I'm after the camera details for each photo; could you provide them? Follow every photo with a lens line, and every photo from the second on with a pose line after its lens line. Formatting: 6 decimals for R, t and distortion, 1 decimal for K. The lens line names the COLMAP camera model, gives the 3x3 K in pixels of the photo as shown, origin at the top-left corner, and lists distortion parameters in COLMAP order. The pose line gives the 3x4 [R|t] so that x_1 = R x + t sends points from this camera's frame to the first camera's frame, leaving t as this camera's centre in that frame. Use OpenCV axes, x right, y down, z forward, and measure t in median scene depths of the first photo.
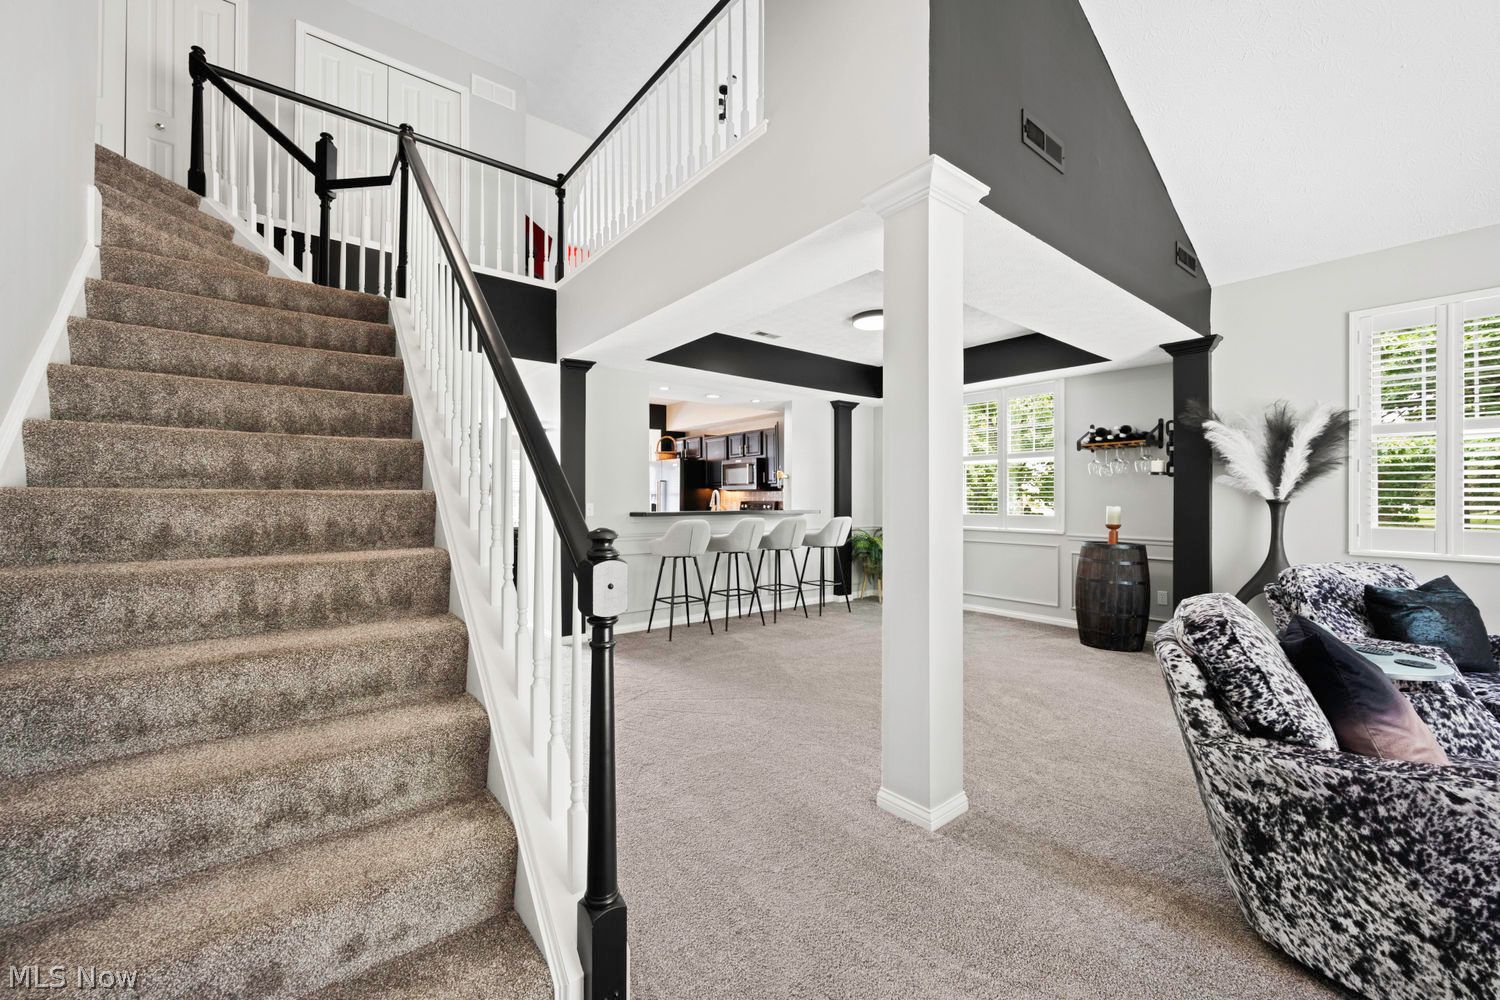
lens RADIAL K [[588.7, 0, 750.0], [0, 588.7, 500.0], [0, 0, 1]] dist [-0.001348, -0.000023]
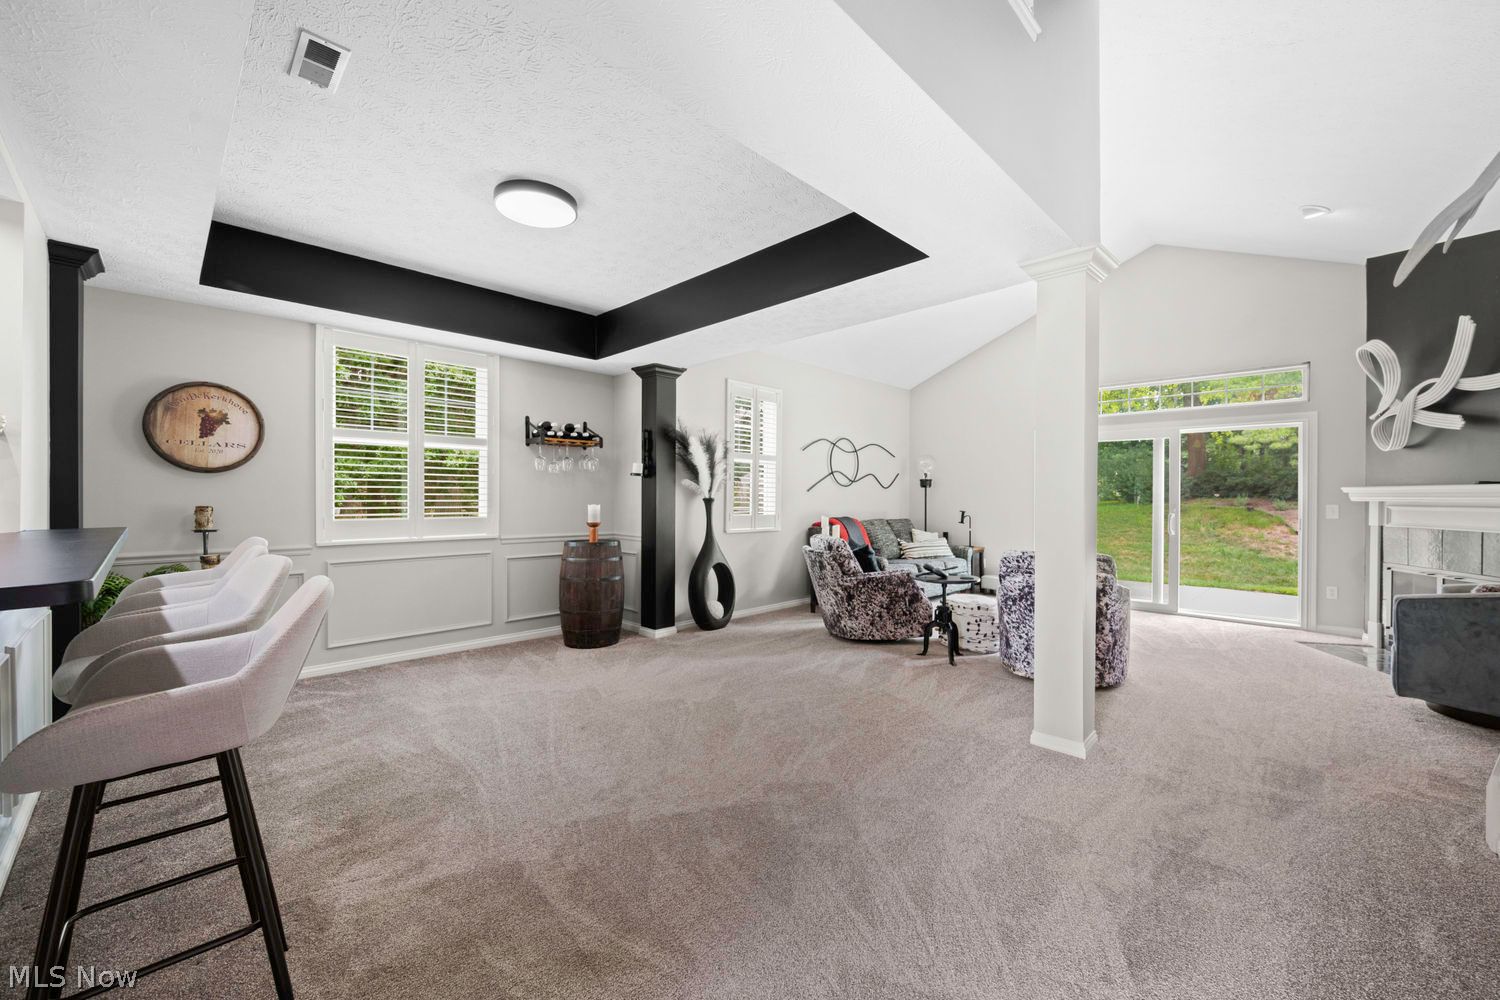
lens RADIAL K [[588.7, 0, 750.0], [0, 588.7, 500.0], [0, 0, 1]] dist [-0.001348, -0.000023]
pose [[-0.116599, -0.010981, 0.993118, -0.498511], [-0.005191, 0.999932, 0.010447, -0.010800], [-0.993165, -0.003937, -0.116648, 1.016717]]
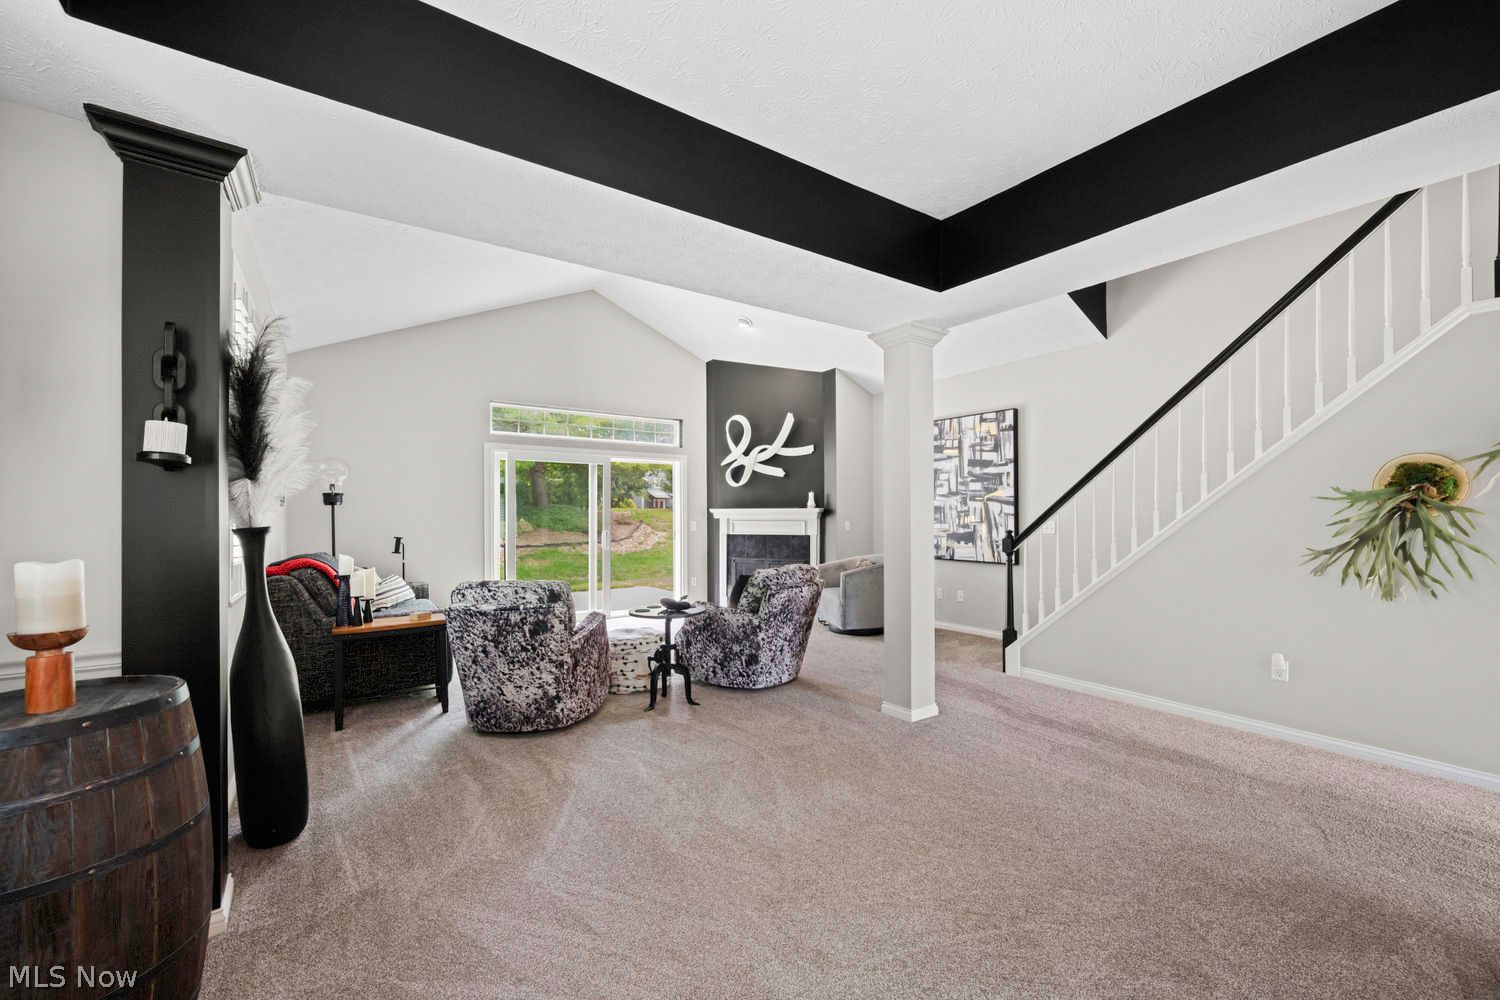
lens RADIAL K [[592.6, 0, 745.4], [0, 592.6, 510.9], [0, 0, 1]] dist [-0.001280, -0.000034]
pose [[-0.997192, 0.000121, 0.074887, 0.346093], [-0.000454, 0.999971, -0.007665, -0.011594], [-0.074886, -0.007677, -0.997163, 1.478264]]
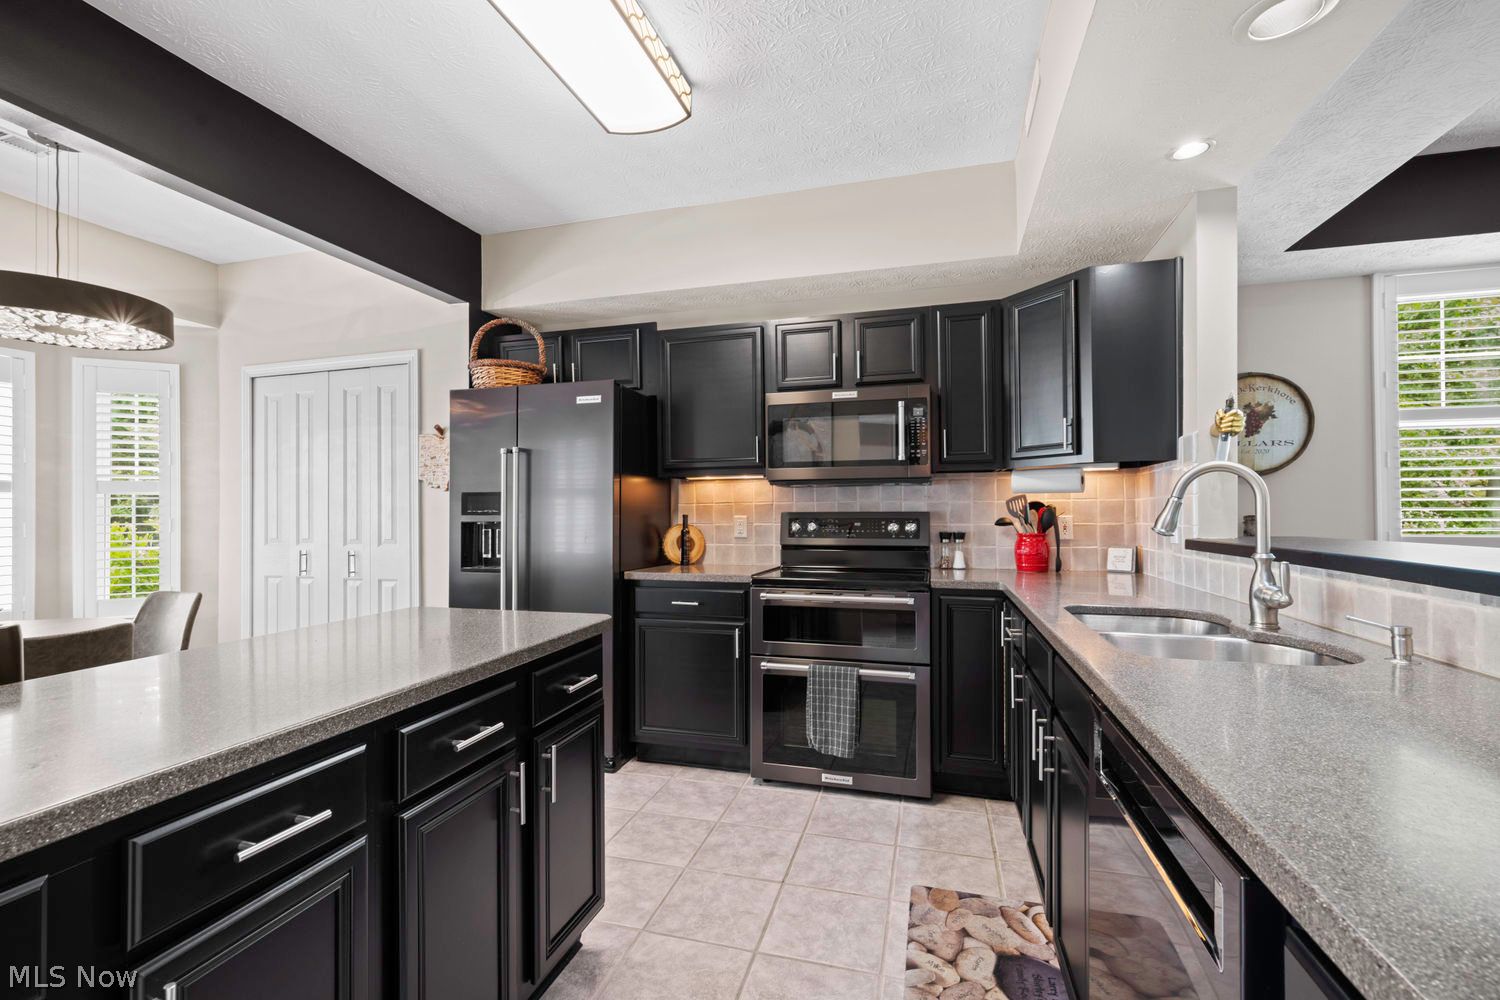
lens RADIAL K [[648.7, 0, 750.0], [0, 648.7, 500.0], [0, 0, 1]] dist [0.001065, 0.000181]
pose [[0.814948, 0.004482, 0.579517, -0.542144], [0.006545, 0.999835, -0.016936, 0.001327], [-0.579498, 0.017595, 0.814784, 1.409610]]
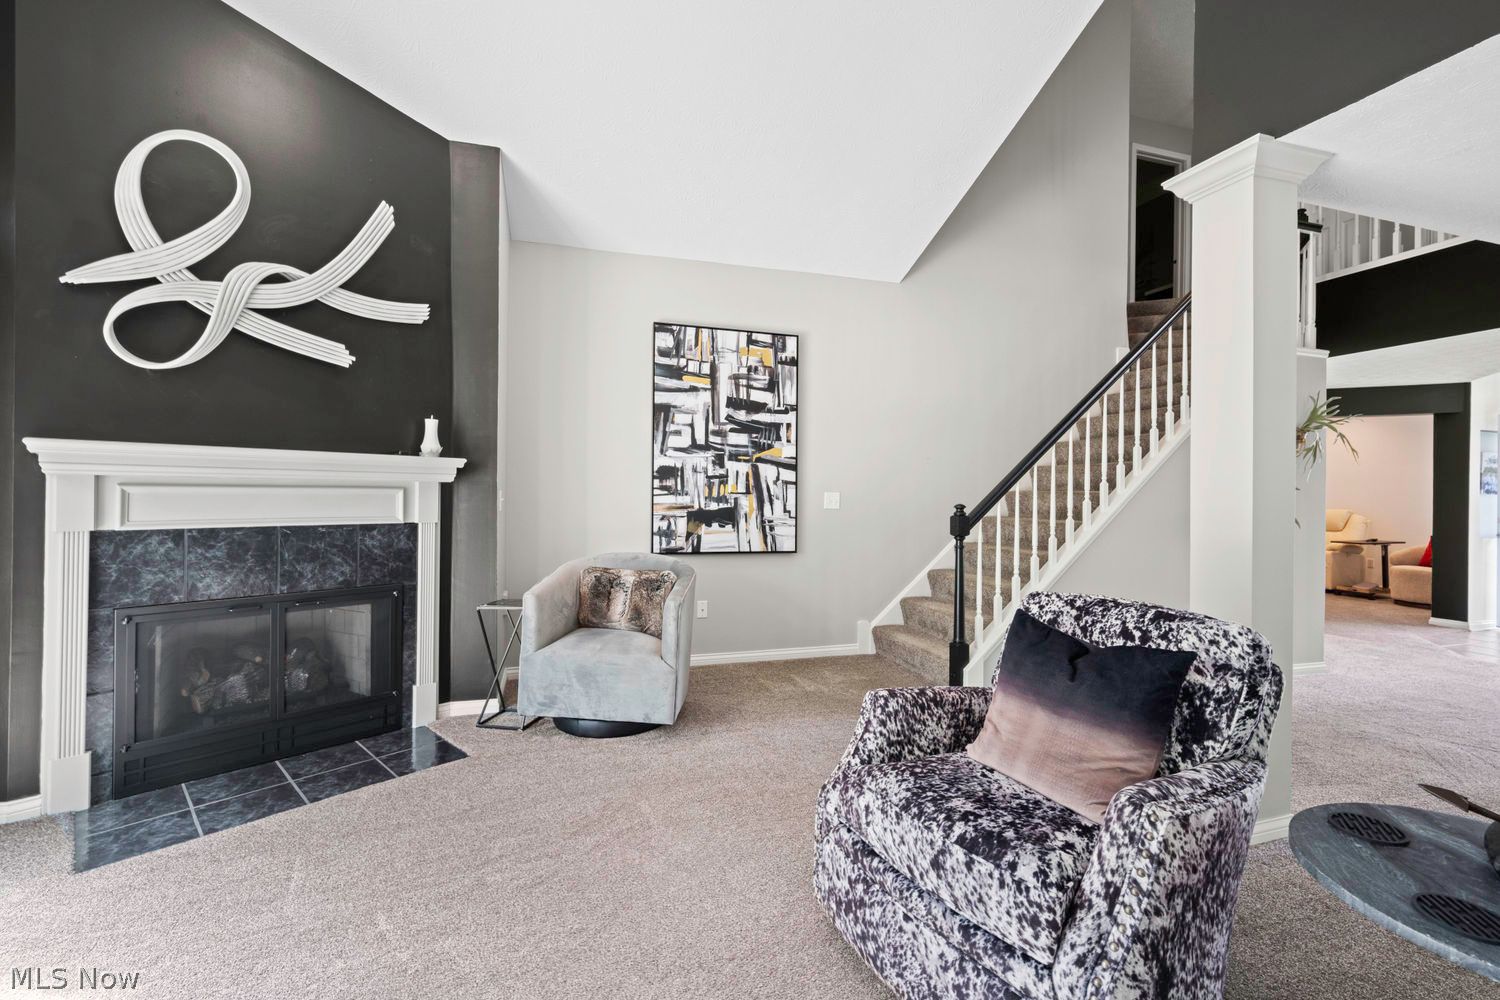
lens RADIAL K [[637.6, 0, 746.9], [0, 637.6, 497.5], [0, 0, 1]] dist [0.000812, 0.000141]
pose [[-0.381326, 0.000369, -0.924441, 0.857715], [-0.014842, 0.999869, 0.006521, 0.005123], [0.924322, 0.016207, -0.381270, 0.368893]]
